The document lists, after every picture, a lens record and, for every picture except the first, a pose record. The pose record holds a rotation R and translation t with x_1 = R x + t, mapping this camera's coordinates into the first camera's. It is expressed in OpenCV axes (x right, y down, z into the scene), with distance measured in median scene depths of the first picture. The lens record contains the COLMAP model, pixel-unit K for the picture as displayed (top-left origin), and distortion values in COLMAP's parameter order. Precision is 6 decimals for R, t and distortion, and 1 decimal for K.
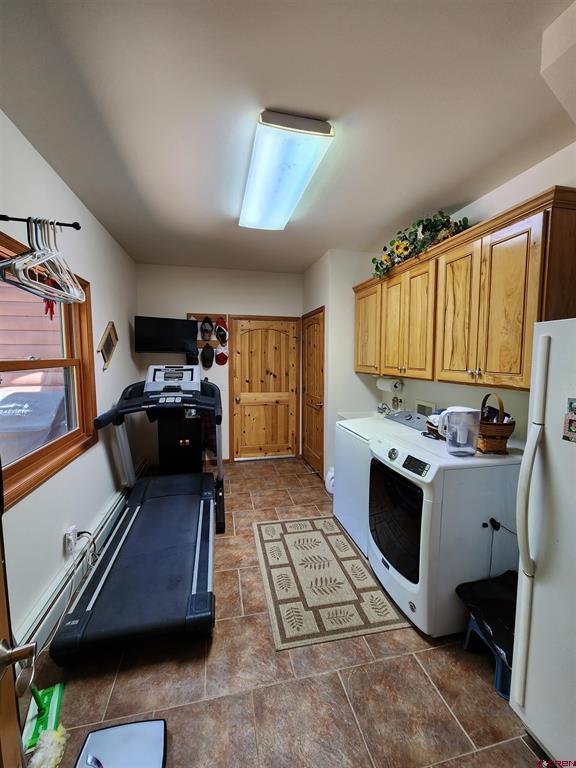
lens RADIAL K [[313.6, 0, 284.3], [0, 313.6, 383.7], [0, 0, 1]] dist [-0.004726, 0.000323]
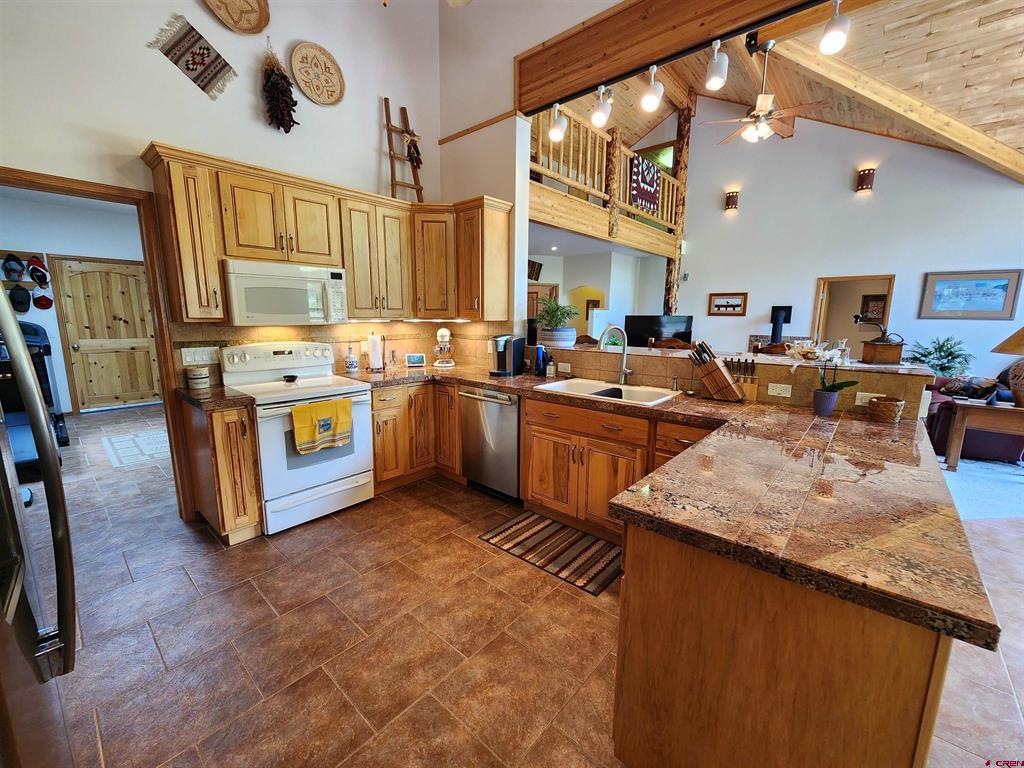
lens RADIAL K [[418.1, 0, 519.2], [0, 418.1, 386.4], [0, 0, 1]] dist [-0.004726, 0.000323]
pose [[0.798331, -0.096845, 0.594381, 0.159893], [0.041948, 0.993530, 0.105539, 0.091895], [-0.600757, -0.059322, 0.797228, -0.796536]]
